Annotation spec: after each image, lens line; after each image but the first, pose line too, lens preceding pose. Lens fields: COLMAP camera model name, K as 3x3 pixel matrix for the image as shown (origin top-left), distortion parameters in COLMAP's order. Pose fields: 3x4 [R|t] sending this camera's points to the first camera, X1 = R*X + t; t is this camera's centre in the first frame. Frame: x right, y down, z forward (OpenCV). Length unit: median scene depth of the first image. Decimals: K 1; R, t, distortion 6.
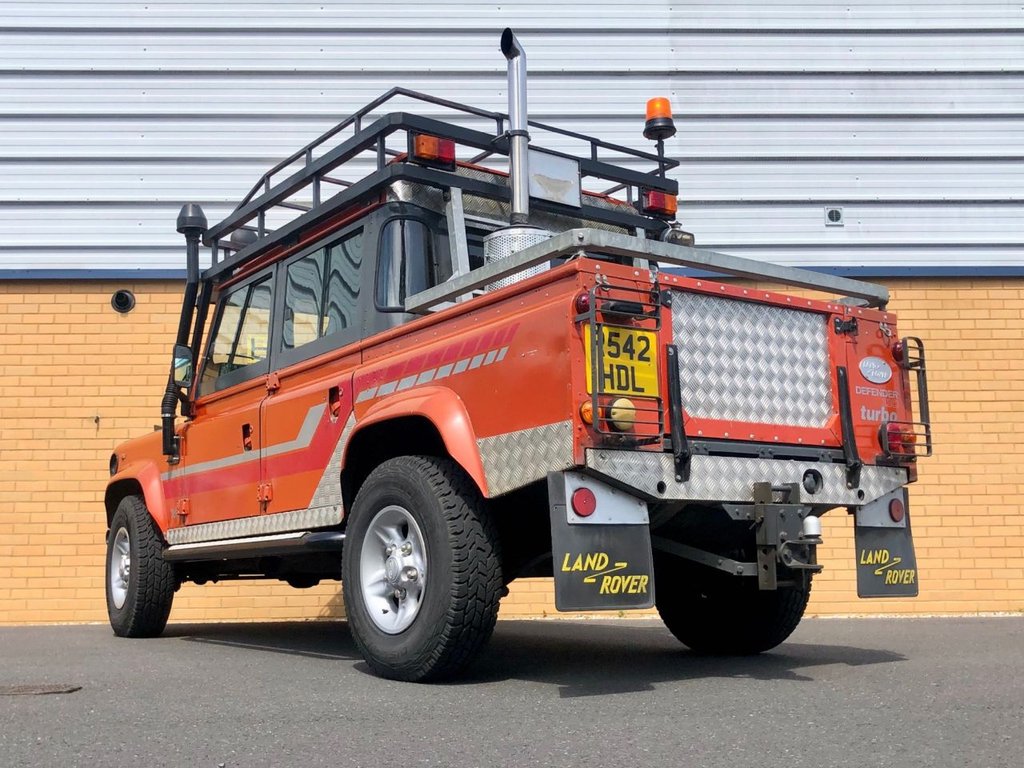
lens RADIAL K [[1207.9, 0, 504.6], [0, 1207.9, 387.9], [0, 0, 1]] dist [0.028570, -0.011468]
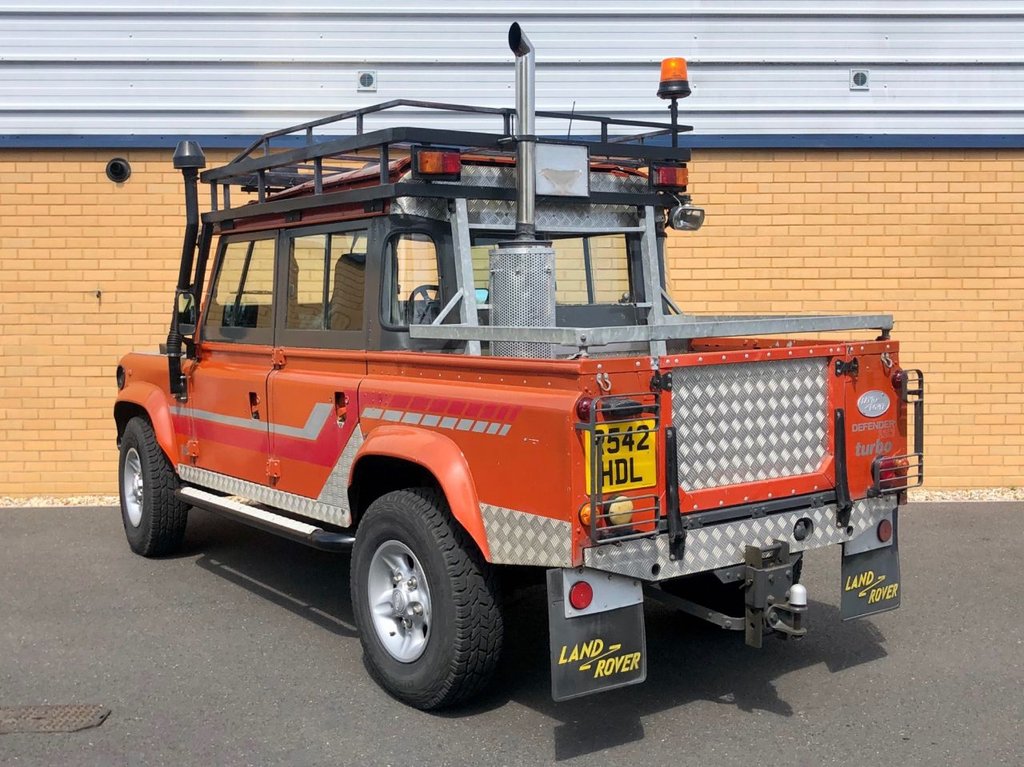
lens RADIAL K [[1238.1, 0, 512.0], [0, 1238.1, 383.5], [0, 0, 1]] dist [0.032585, -0.025492]
pose [[0.999926, 0.012118, 0.000918, 0.002040], [-0.012047, 0.978438, 0.206187, -0.234457], [0.001600, -0.206183, 0.978512, -0.014080]]
